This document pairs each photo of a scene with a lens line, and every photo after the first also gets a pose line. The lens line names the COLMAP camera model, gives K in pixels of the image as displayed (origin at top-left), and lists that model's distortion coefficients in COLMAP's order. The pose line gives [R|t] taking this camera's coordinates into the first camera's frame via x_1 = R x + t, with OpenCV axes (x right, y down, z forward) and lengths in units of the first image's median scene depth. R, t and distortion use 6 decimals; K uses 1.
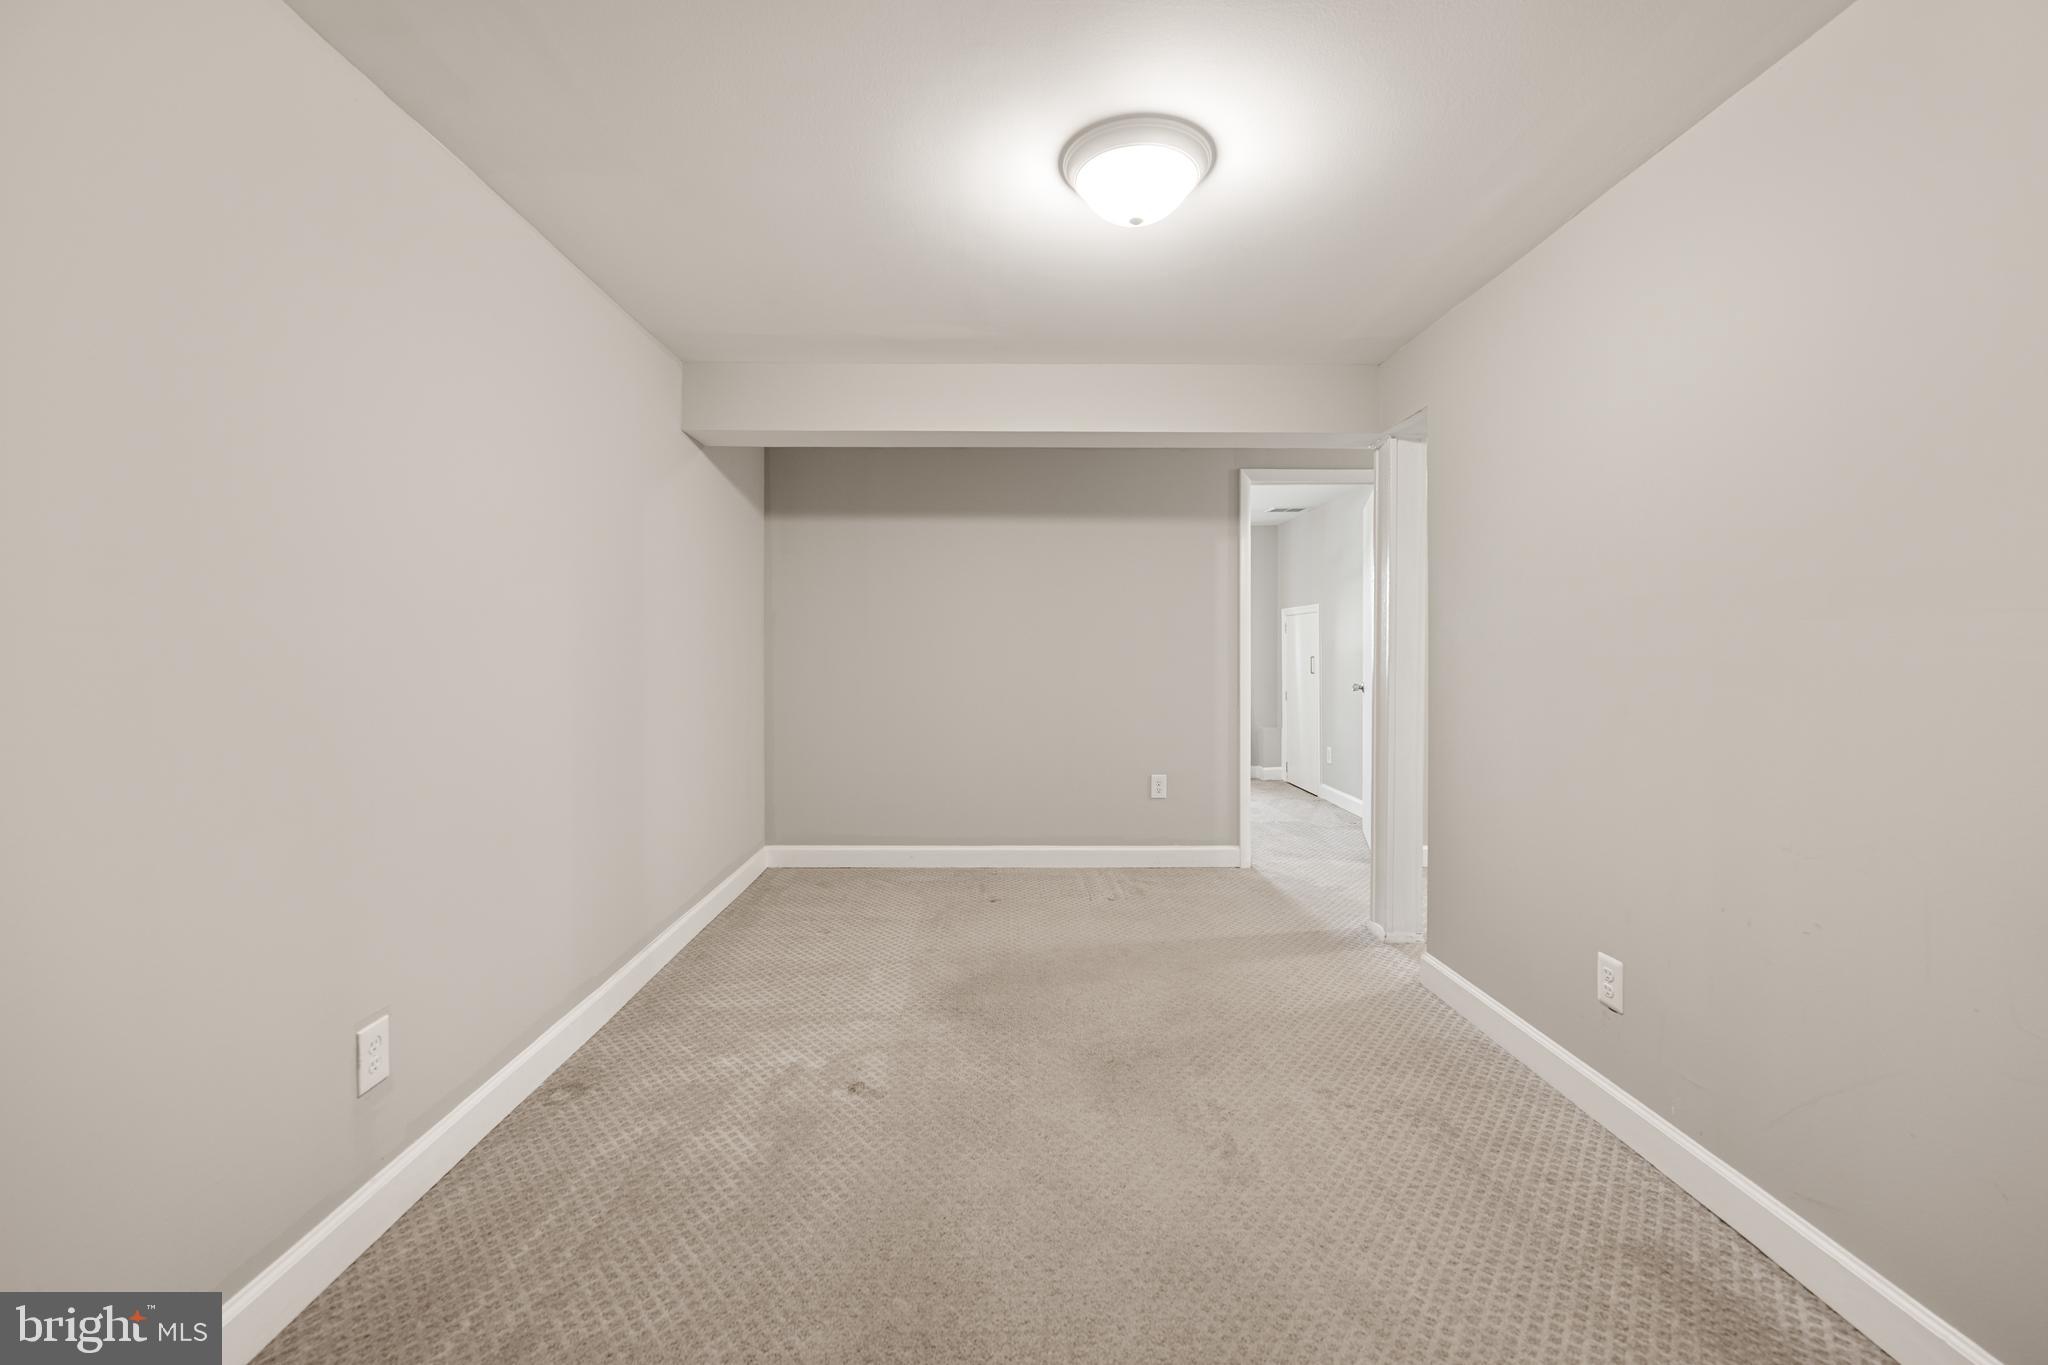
lens RADIAL K [[818.8, 0, 1020.3], [0, 818.8, 685.0], [0, 0, 1]] dist [-0.000614, 0.000205]
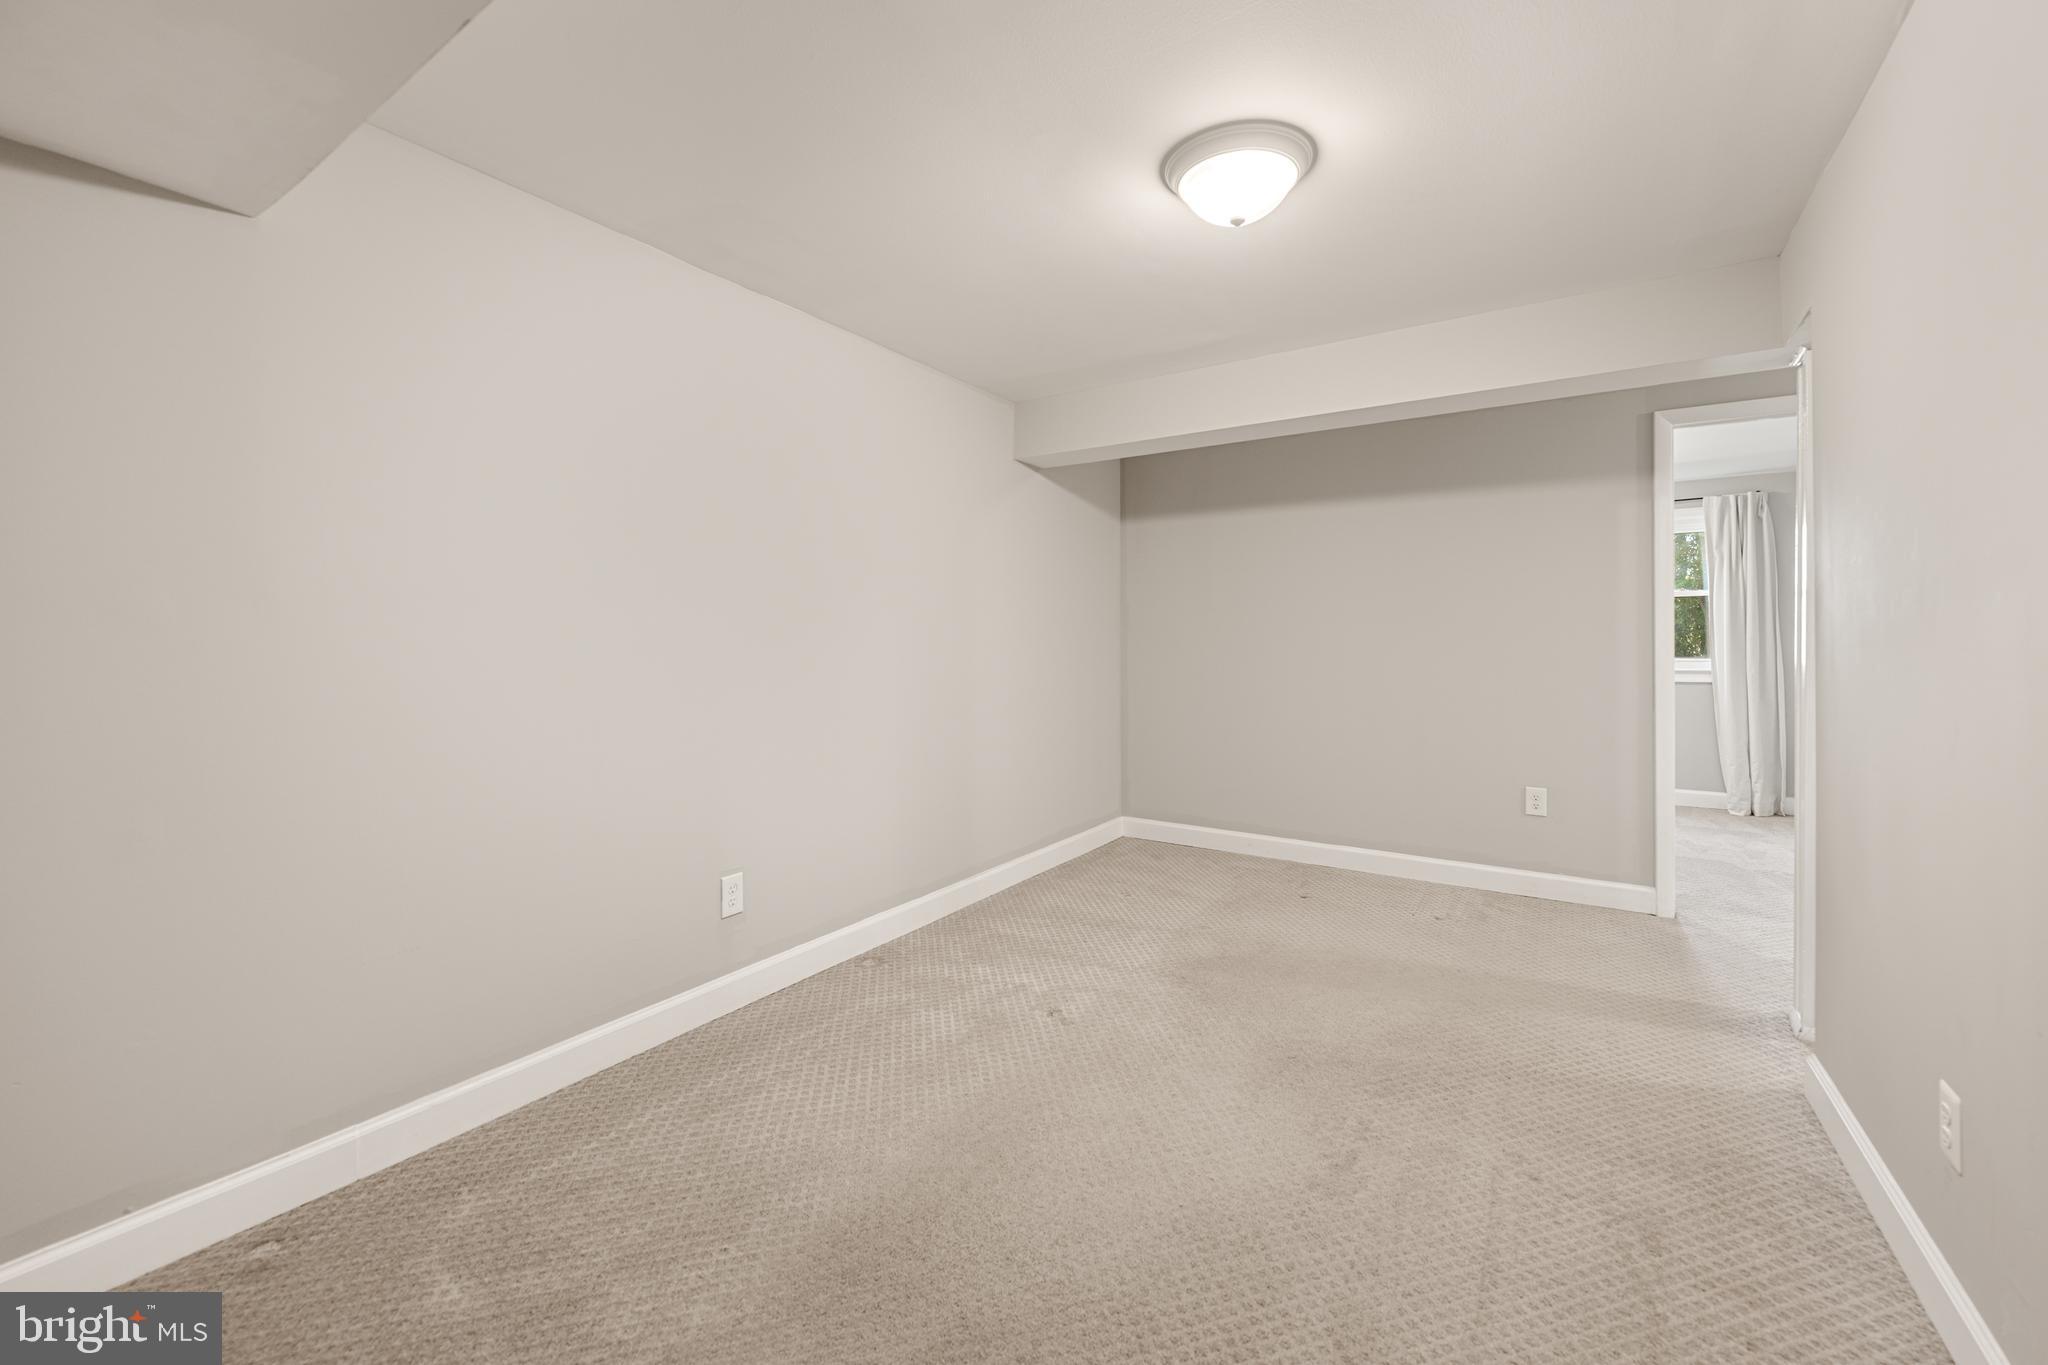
lens RADIAL K [[822.5, 0, 1025.2], [0, 822.5, 678.6], [0, 0, 1]] dist [-0.001758, 0.000196]
pose [[0.826903, 0.025196, -0.561780, 0.300593], [-0.023782, 0.999669, 0.009831, 0.001717], [0.561842, 0.005231, 0.827228, 0.000005]]
